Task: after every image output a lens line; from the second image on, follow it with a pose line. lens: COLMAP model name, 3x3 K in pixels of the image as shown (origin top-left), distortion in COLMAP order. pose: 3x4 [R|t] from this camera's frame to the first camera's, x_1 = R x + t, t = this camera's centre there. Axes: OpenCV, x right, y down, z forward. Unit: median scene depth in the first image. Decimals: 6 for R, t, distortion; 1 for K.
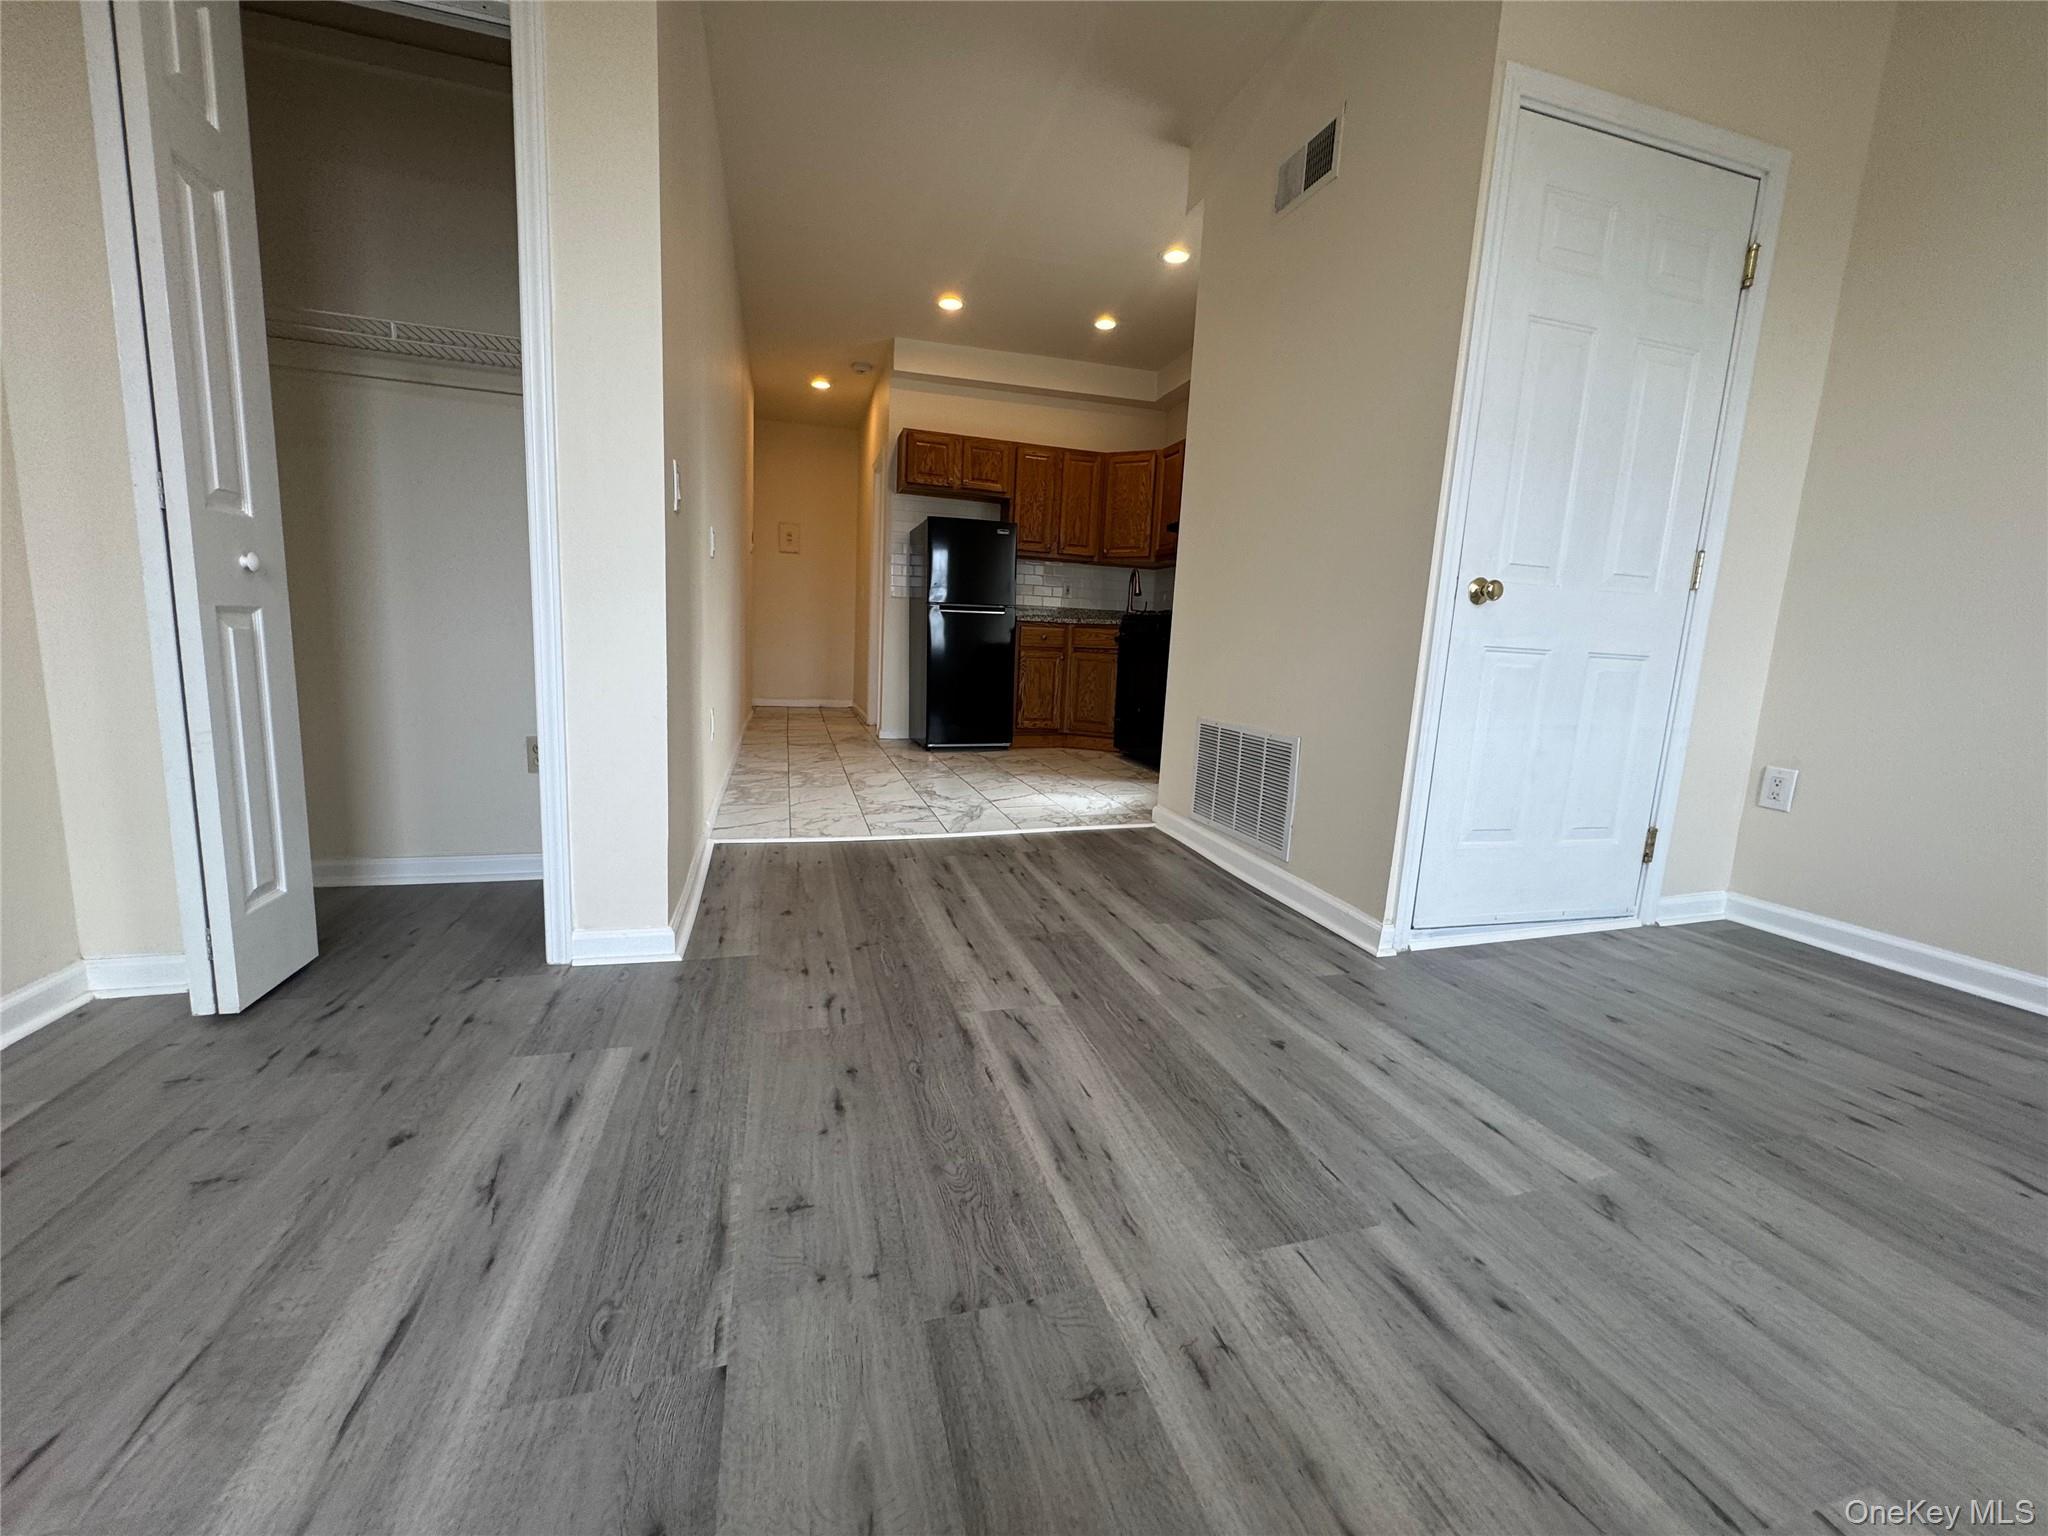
lens RADIAL K [[818.3, 0, 1024.2], [0, 818.3, 764.9], [0, 0, 1]] dist [-0.001288, -0.000088]
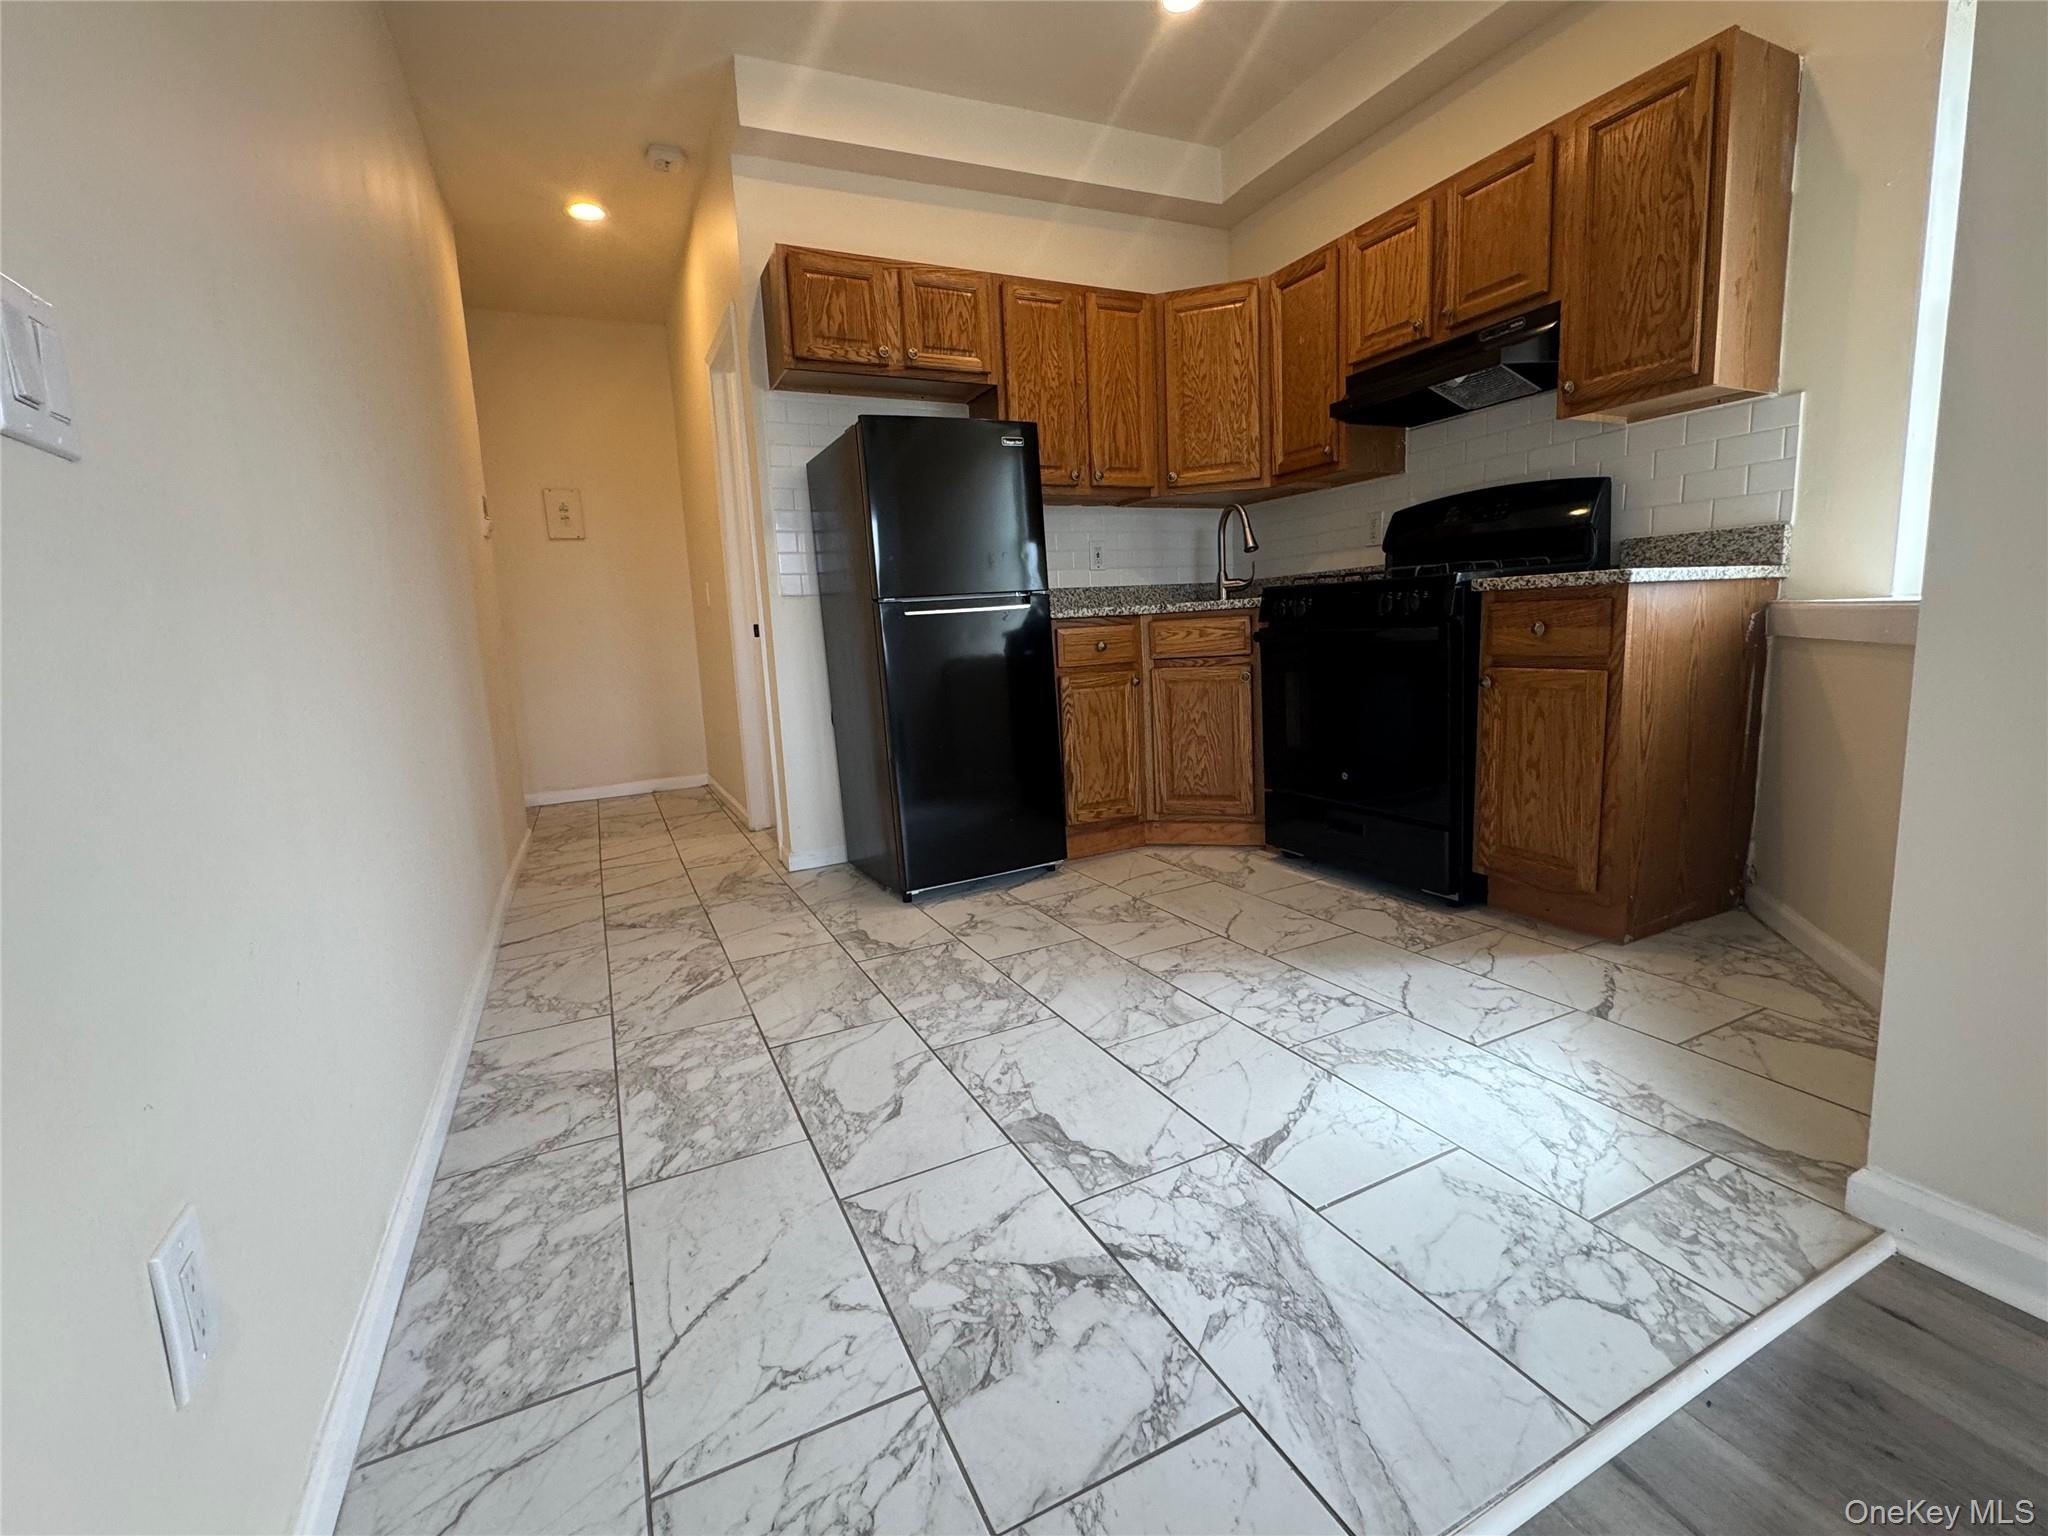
lens RADIAL K [[902.0, 0, 1014.3], [0, 902.0, 766.8], [0, 0, 1]] dist [-0.003961, 0.000461]
pose [[0.982142, -0.120824, 0.144215, -0.118349], [0.121158, 0.992612, 0.006494, -0.089065], [-0.143934, 0.011095, 0.989525, 0.438694]]
